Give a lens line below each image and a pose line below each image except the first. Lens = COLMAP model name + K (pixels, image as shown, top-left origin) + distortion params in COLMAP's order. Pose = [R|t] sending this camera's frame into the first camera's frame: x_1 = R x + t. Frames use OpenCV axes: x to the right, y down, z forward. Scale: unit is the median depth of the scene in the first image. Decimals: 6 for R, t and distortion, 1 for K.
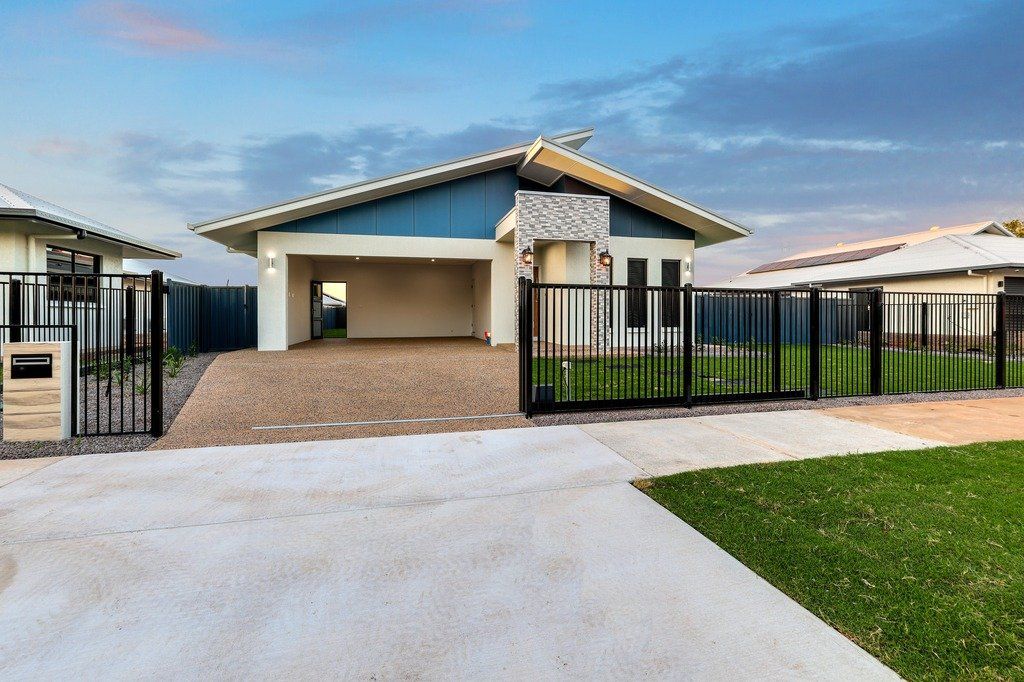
lens RADIAL K [[434.4, 0, 514.2], [0, 434.4, 325.5], [0, 0, 1]] dist [-0.000159, 0.000557]
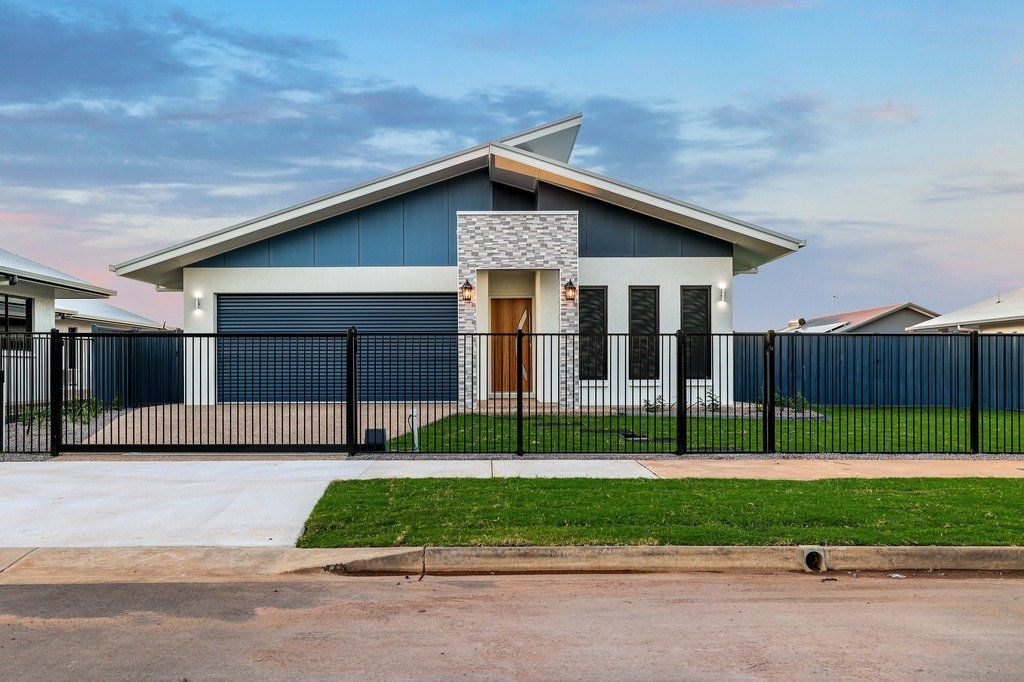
lens RADIAL K [[777.8, 0, 512.0], [0, 777.8, 375.8], [0, 0, 1]] dist [0.002123, 0.000970]
pose [[0.975973, -0.000393, -0.217889, 0.398298], [-0.001992, 0.999940, -0.010729, 0.015041], [0.217880, 0.010905, 0.975915, -0.381232]]
